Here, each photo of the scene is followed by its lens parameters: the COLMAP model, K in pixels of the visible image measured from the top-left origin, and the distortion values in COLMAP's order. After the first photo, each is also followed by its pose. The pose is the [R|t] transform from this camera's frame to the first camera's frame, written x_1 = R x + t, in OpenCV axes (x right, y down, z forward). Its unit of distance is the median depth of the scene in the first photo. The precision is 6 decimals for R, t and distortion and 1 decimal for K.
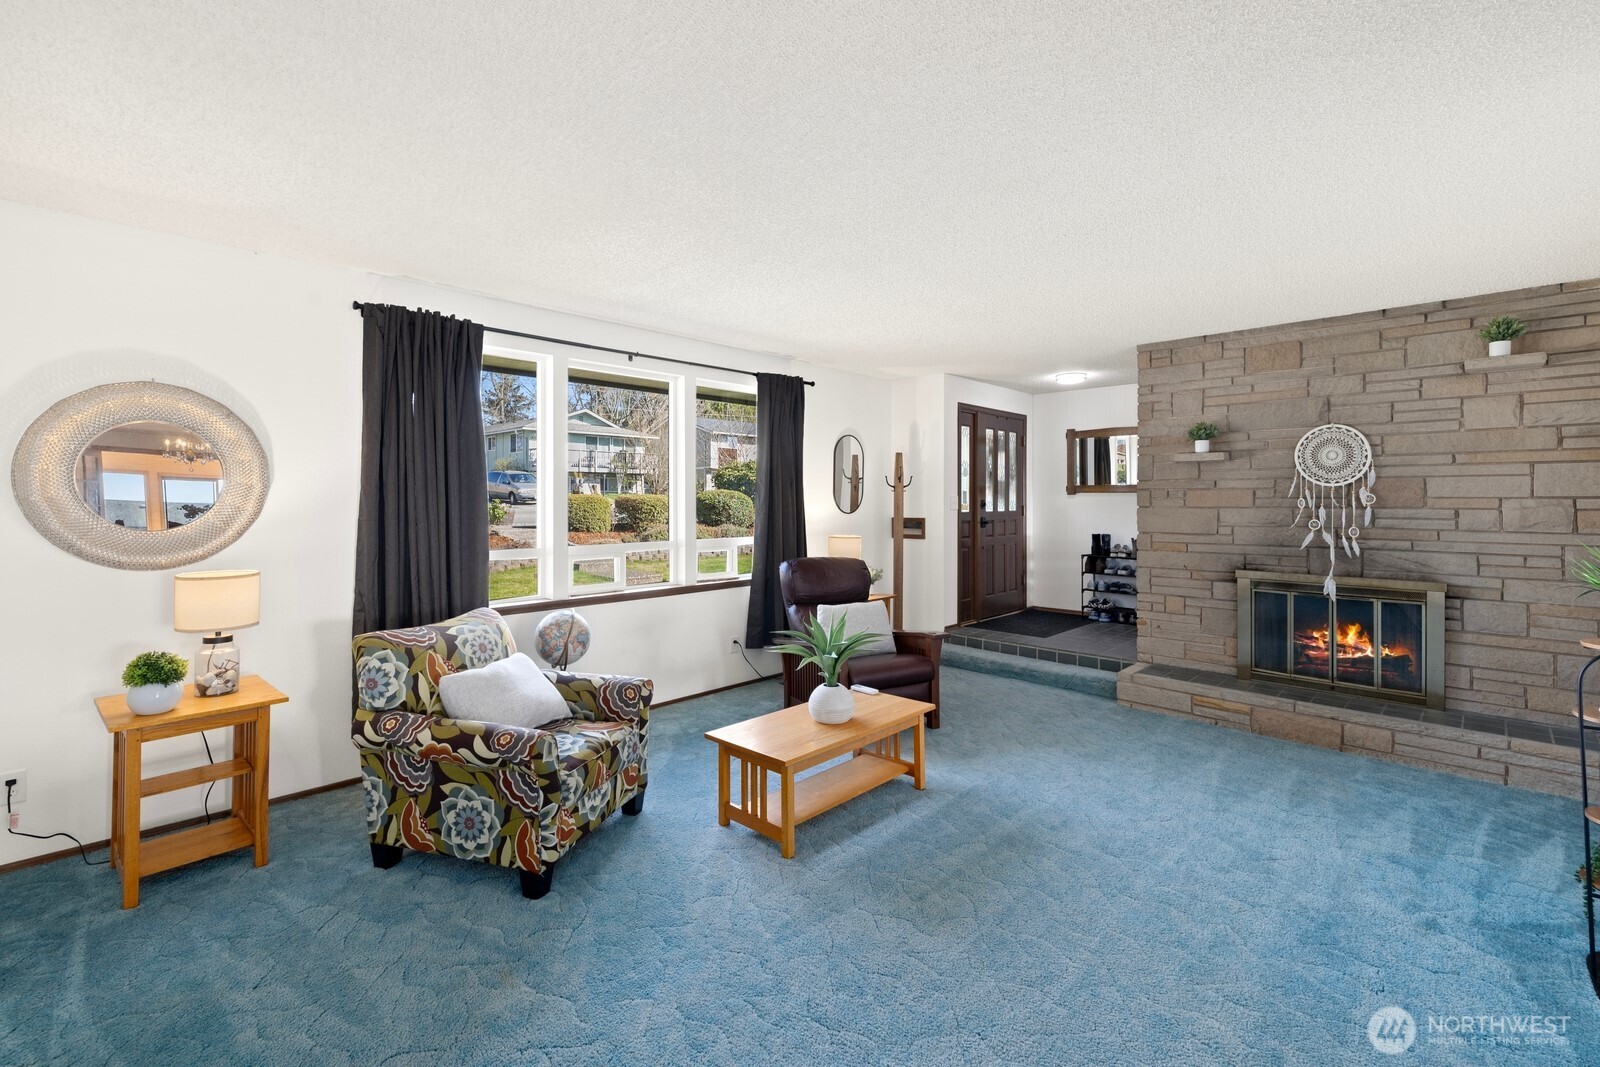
lens RADIAL K [[679.8, 0, 817.0], [0, 679.8, 502.5], [0, 0, 1]] dist [-0.003566, 0.000717]
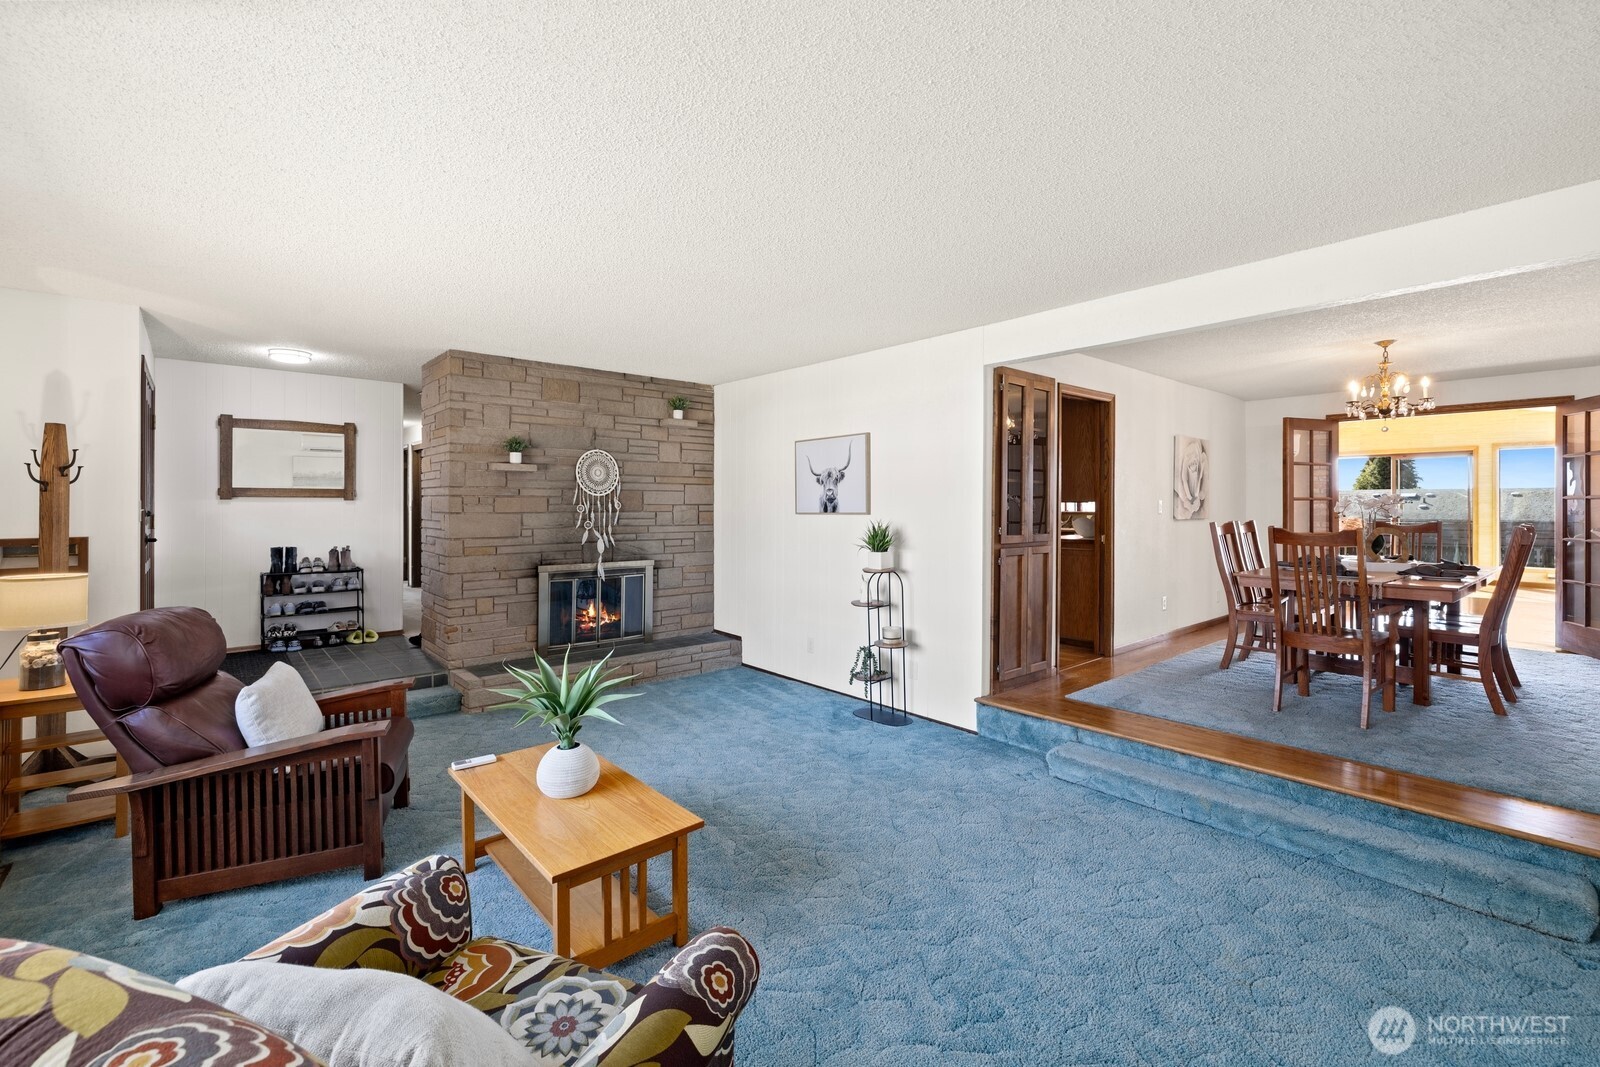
lens RADIAL K [[679.8, 0, 761.0], [0, 679.8, 509.1], [0, 0, 1]] dist [-0.003566, 0.000717]
pose [[0.138107, -0.005603, 0.990401, -0.526347], [0.004086, 0.999979, 0.005087, -0.003166], [-0.990409, 0.003344, 0.138127, 0.495971]]
